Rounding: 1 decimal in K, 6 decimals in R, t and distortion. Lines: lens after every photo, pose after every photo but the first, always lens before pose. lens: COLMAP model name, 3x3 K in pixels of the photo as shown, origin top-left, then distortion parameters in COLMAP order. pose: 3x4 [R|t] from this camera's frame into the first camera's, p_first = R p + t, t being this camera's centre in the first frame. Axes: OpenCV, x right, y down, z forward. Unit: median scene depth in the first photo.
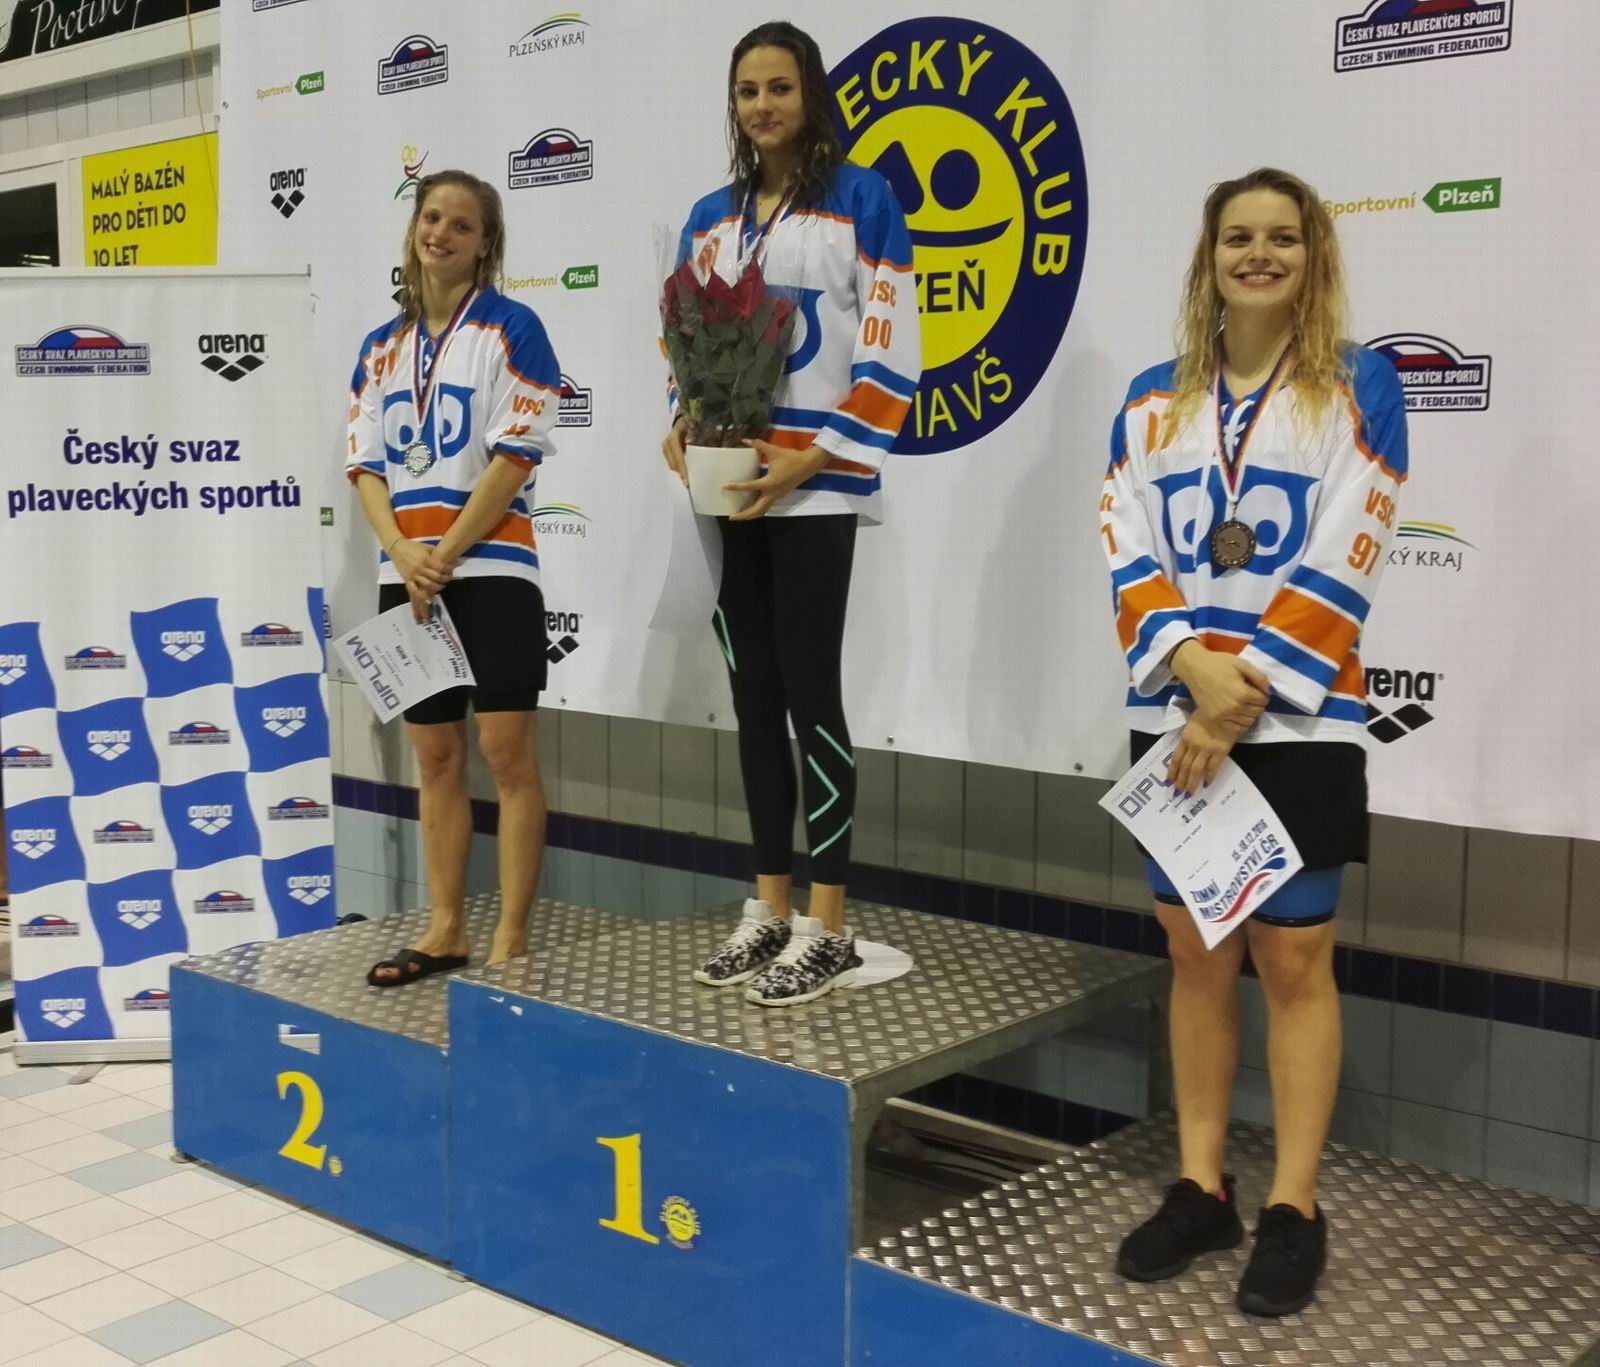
lens RADIAL K [[2231.6, 0, 807.1], [0, 2231.6, 717.4], [0, 0, 1]] dist [0.069524, 0.000000]
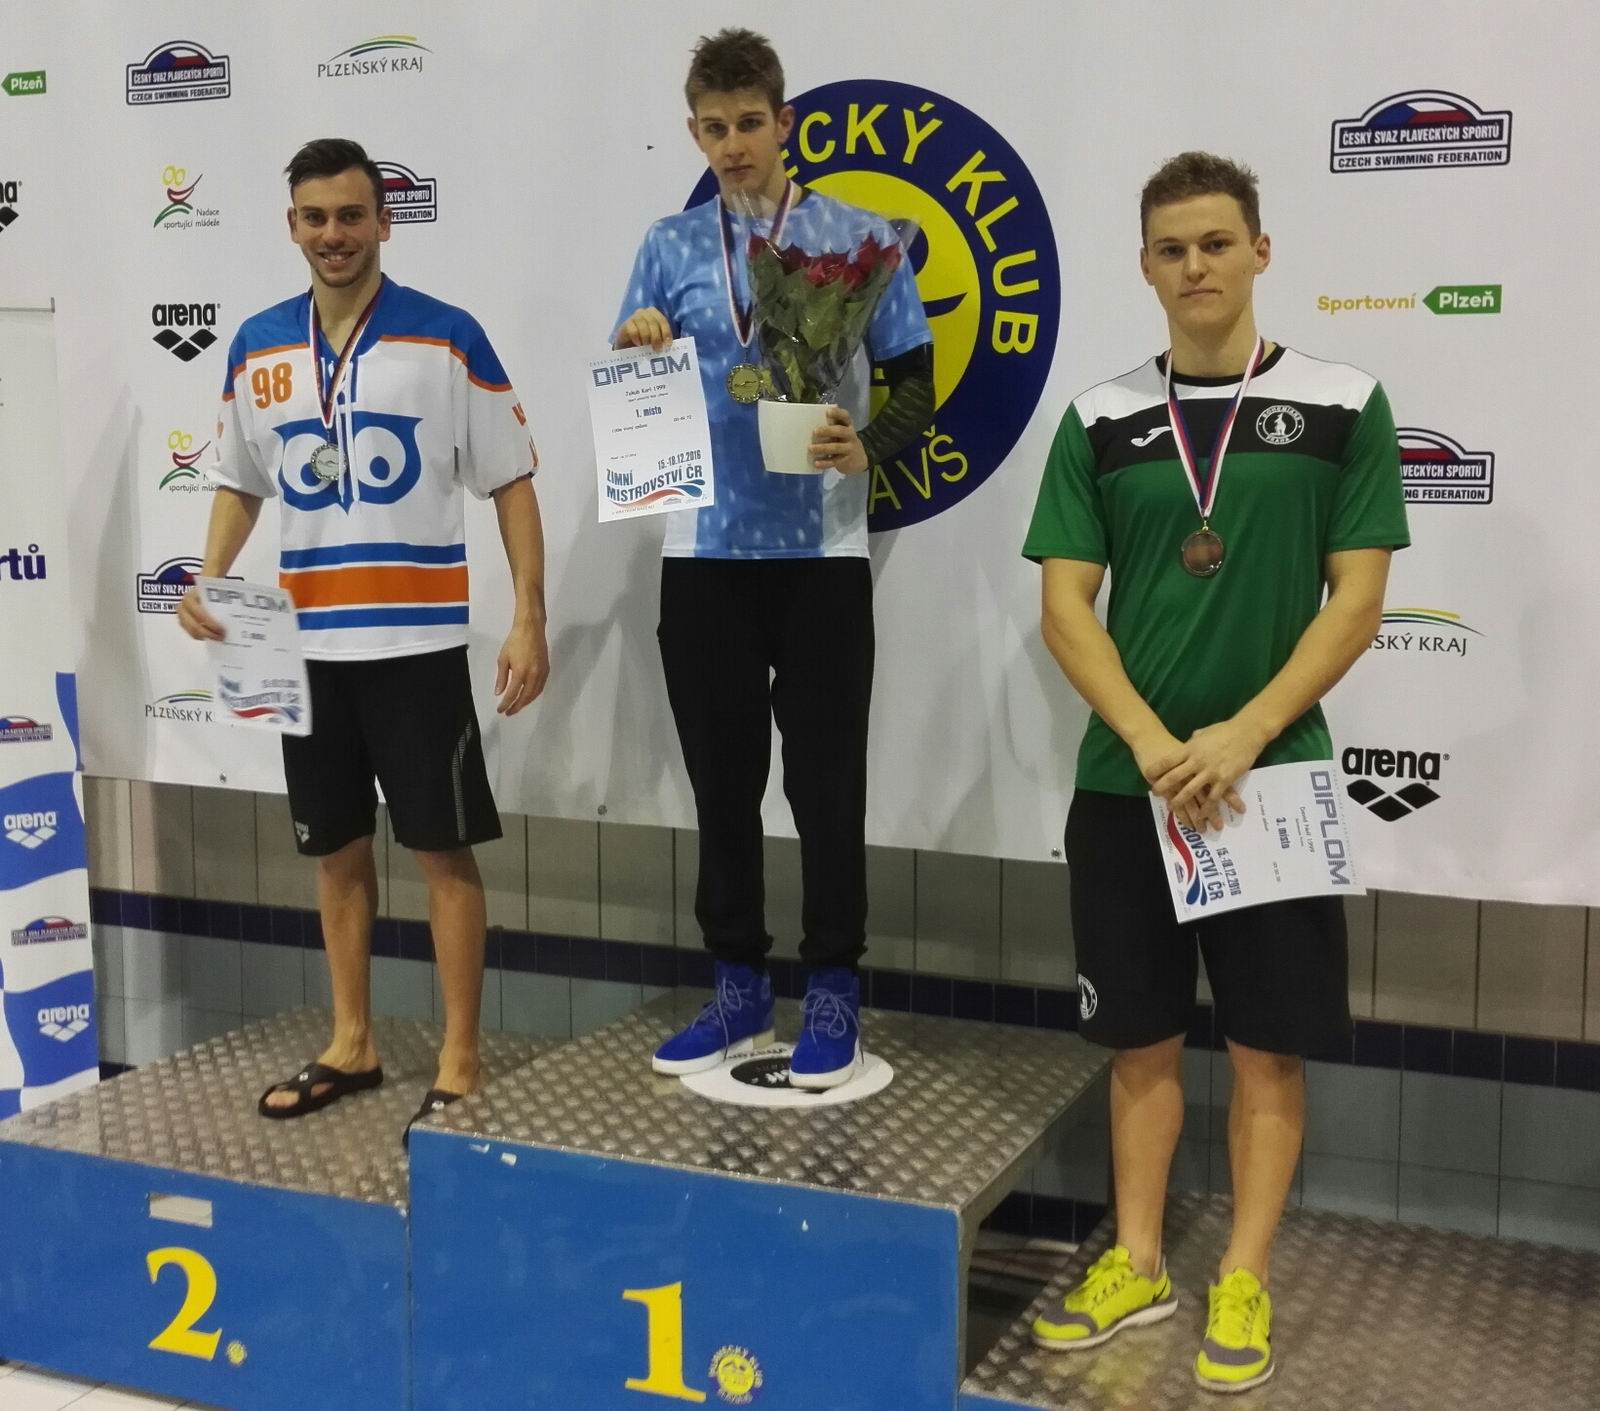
lens RADIAL K [[2292.6, 0, 890.8], [0, 2292.6, 715.5], [0, 0, 1]] dist [0.065500, 0.000000]
pose [[0.939083, -0.034274, 0.341978, -0.281867], [0.033420, 0.999406, 0.008390, -0.047858], [-0.342062, 0.003550, 0.939671, 0.071974]]
